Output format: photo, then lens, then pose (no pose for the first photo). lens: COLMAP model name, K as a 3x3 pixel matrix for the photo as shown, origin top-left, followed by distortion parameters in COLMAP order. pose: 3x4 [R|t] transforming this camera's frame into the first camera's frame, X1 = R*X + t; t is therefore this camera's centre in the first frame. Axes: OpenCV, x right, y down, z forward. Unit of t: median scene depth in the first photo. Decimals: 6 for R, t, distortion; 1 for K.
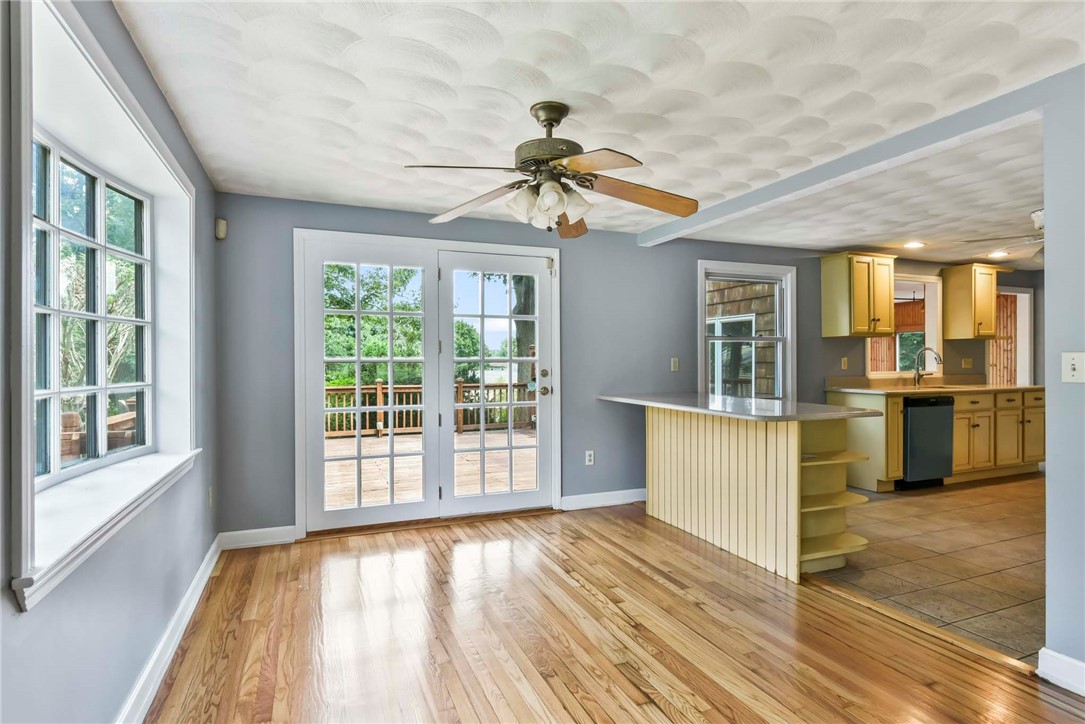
lens RADIAL K [[562.5, 0, 536.8], [0, 562.5, 364.5], [0, 0, 1]] dist [0.003121, -0.001735]
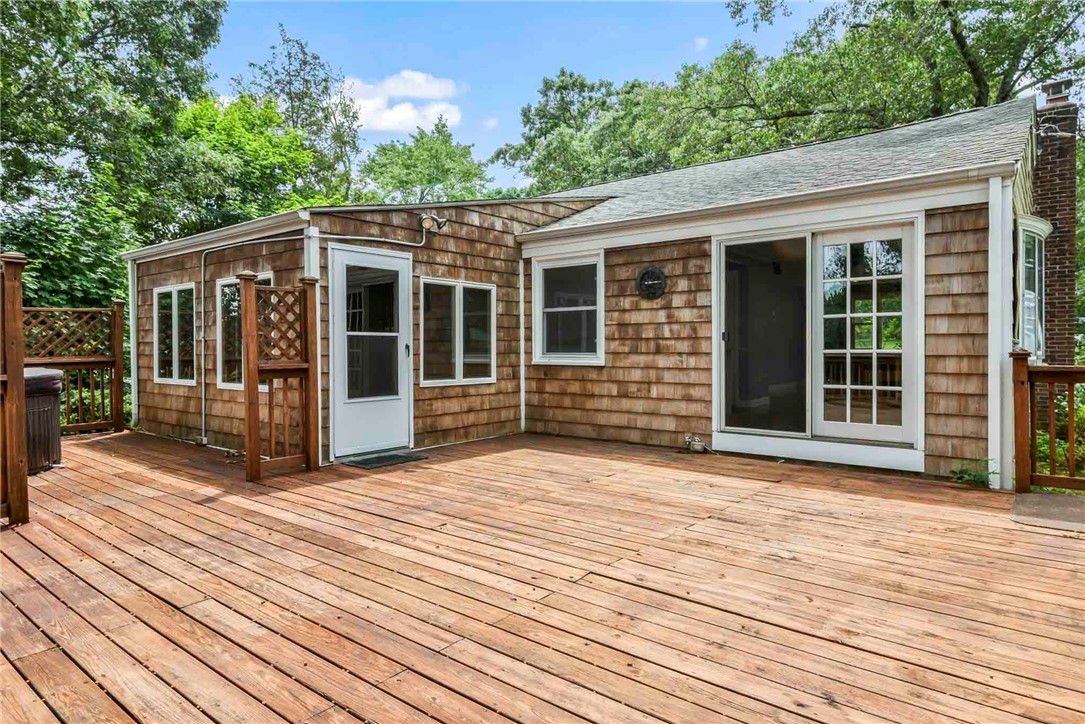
lens RADIAL K [[641.5, 0, 547.6], [0, 641.5, 356.2], [0, 0, 1]] dist [0.022480, -0.007774]
pose [[-0.491111, -0.006247, 0.871074, -0.880269], [0.010838, 0.999853, 0.013282, 0.043052], [-0.871029, 0.015964, -0.490972, 1.679428]]
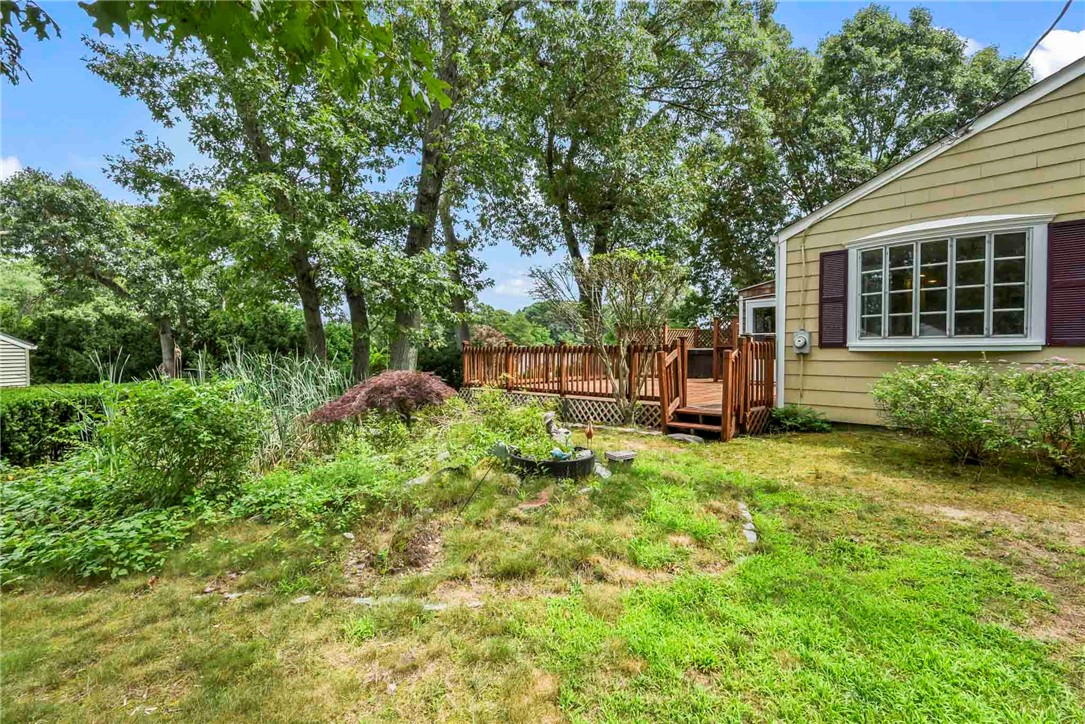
lens RADIAL K [[515.5, 0, 541.1], [0, 515.5, 360.5], [0, 0, 1]] dist [-0.001723, -0.002357]
pose [[0.931265, -0.007891, 0.364258, -1.473620], [0.003536, 0.999914, 0.012620, 0.100299], [-0.364326, -0.010464, 0.931213, -0.394542]]
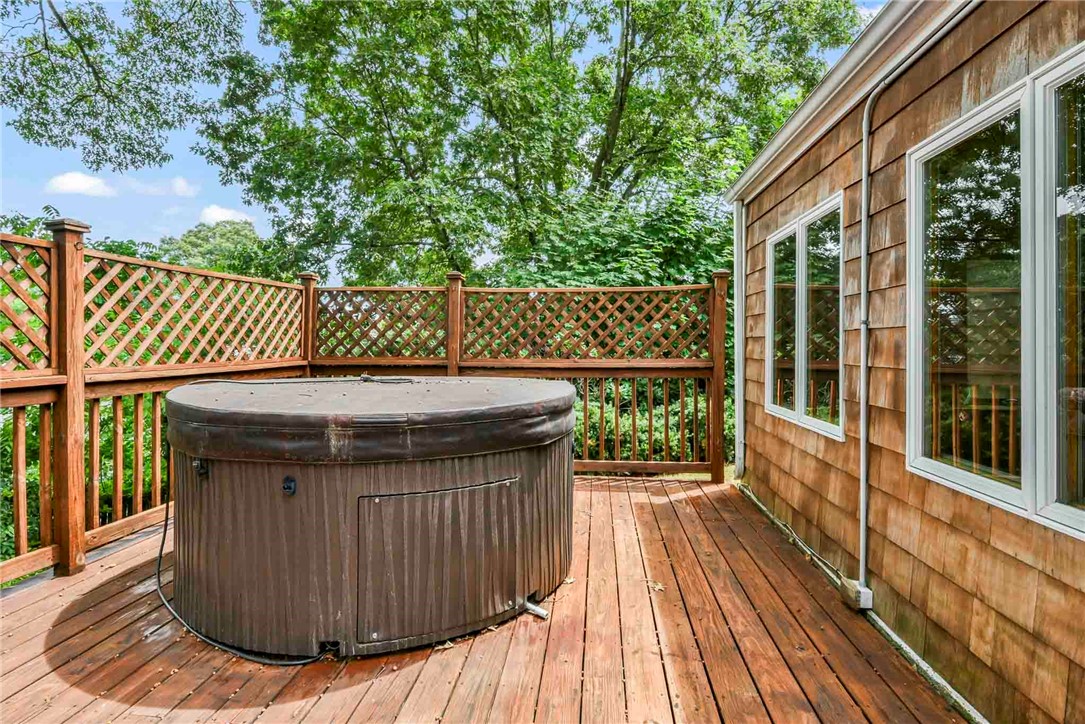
lens RADIAL K [[550.5, 0, 536.6], [0, 550.5, 335.5], [0, 0, 1]] dist [0.003736, -0.004324]
pose [[0.469461, 0.022235, 0.882673, 0.114083], [-0.005799, 0.999739, -0.022100, 0.035958], [-0.882934, 0.005256, 0.469467, 1.668305]]
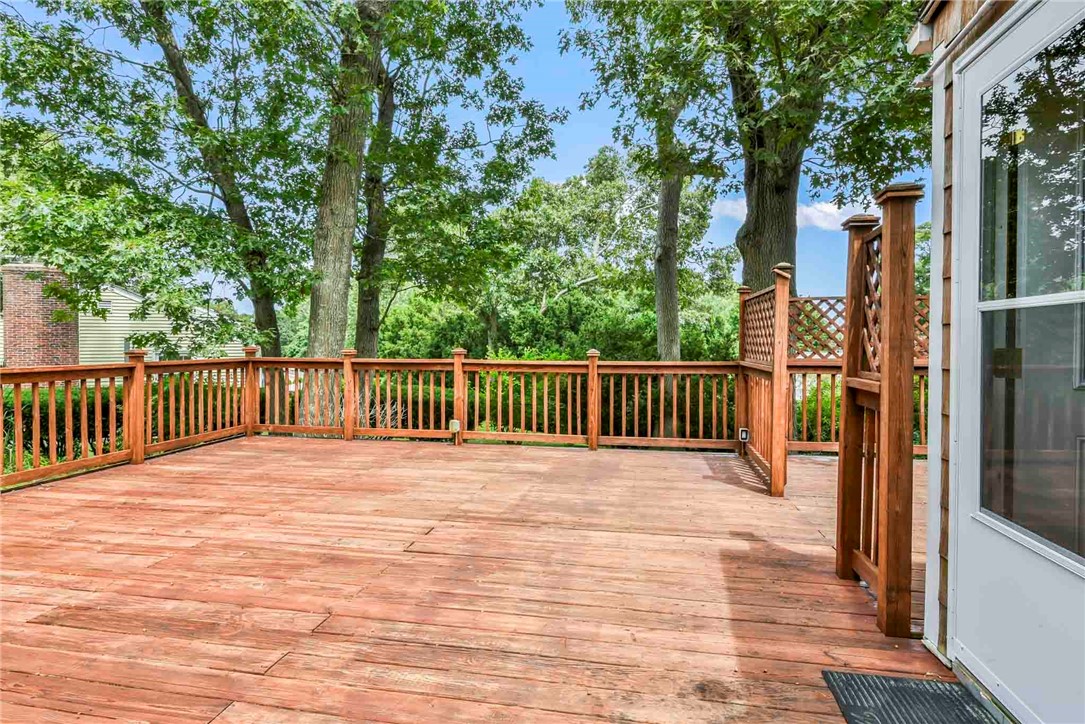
lens RADIAL K [[562.5, 0, 538.7], [0, 562.5, 352.9], [0, 0, 1]] dist [0.003121, -0.001735]
pose [[0.832999, 0.014416, -0.553086, 0.242375], [-0.006824, 0.999852, 0.015783, 0.037197], [0.553232, -0.009373, 0.832975, 1.025267]]
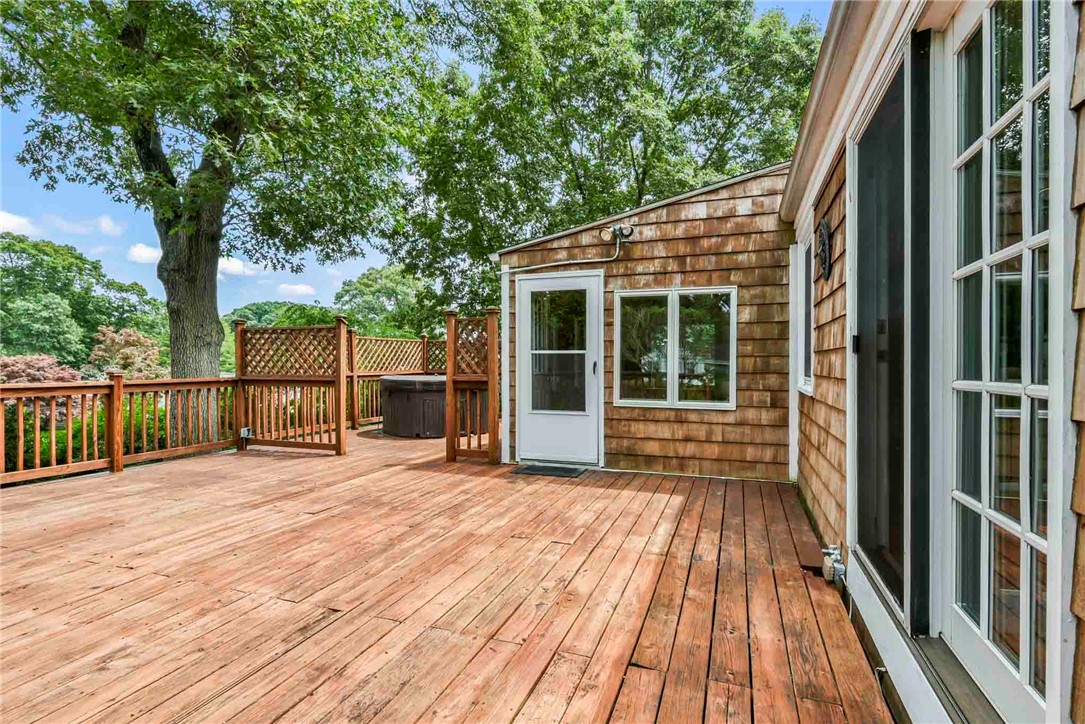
lens RADIAL K [[550.5, 0, 535.6], [0, 550.5, 367.8], [0, 0, 1]] dist [0.003736, -0.004324]
pose [[0.677944, -0.000841, 0.735113, -0.526219], [0.000380, 1.000000, 0.000793, 0.044704], [-0.735114, -0.000259, 0.677944, 0.684116]]
